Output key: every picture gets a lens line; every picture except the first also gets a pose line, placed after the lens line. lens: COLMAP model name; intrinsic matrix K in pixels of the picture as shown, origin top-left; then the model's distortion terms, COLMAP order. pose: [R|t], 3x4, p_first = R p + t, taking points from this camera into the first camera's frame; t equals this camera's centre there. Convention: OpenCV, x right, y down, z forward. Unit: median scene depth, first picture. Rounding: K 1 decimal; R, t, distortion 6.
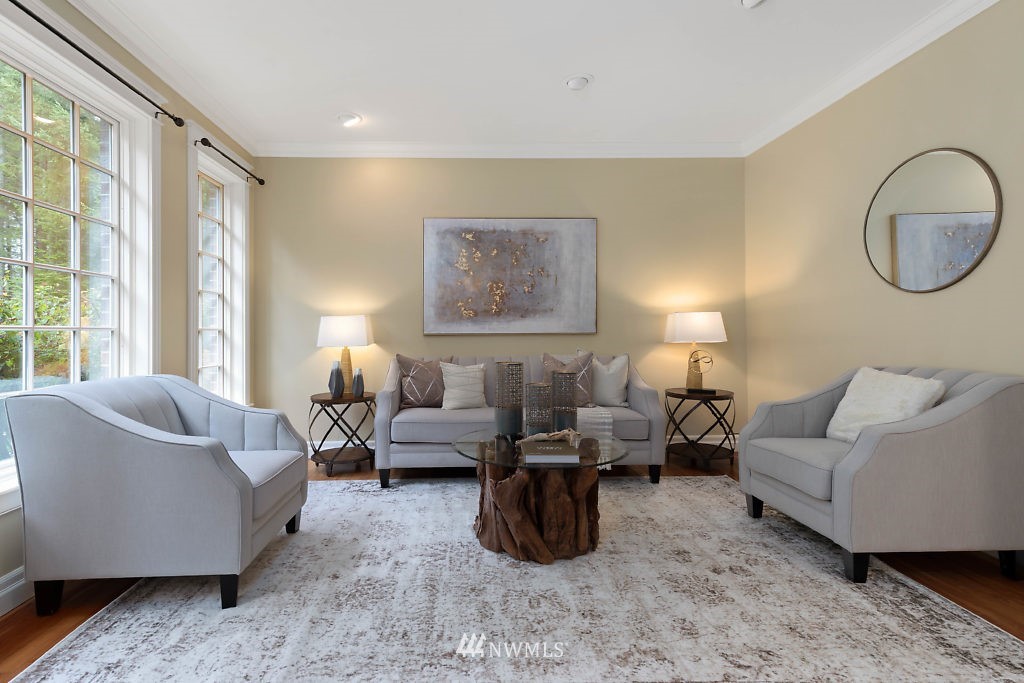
lens RADIAL K [[520.0, 0, 508.2], [0, 520.0, 318.7], [0, 0, 1]] dist [0.000759, 0.000250]
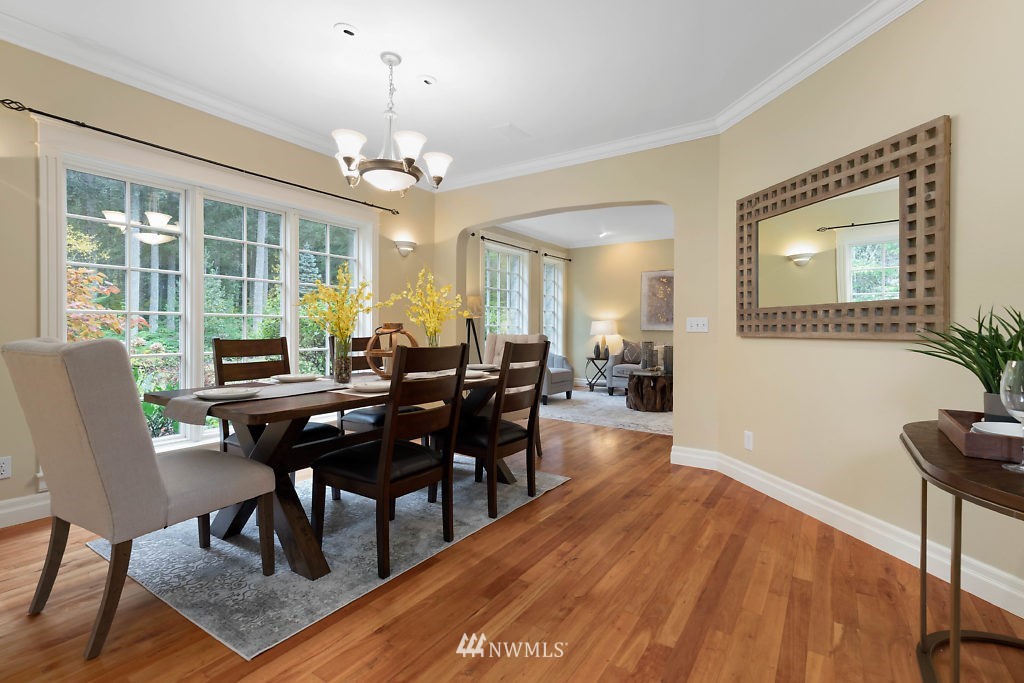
lens RADIAL K [[487.7, 0, 510.8], [0, 487.7, 325.6], [0, 0, 1]] dist [0.000023, -0.000003]
pose [[0.790750, 0.010708, -0.612046, 0.641748], [-0.004951, 0.999926, 0.011098, -0.006769], [0.612120, -0.005745, 0.790744, -0.858806]]
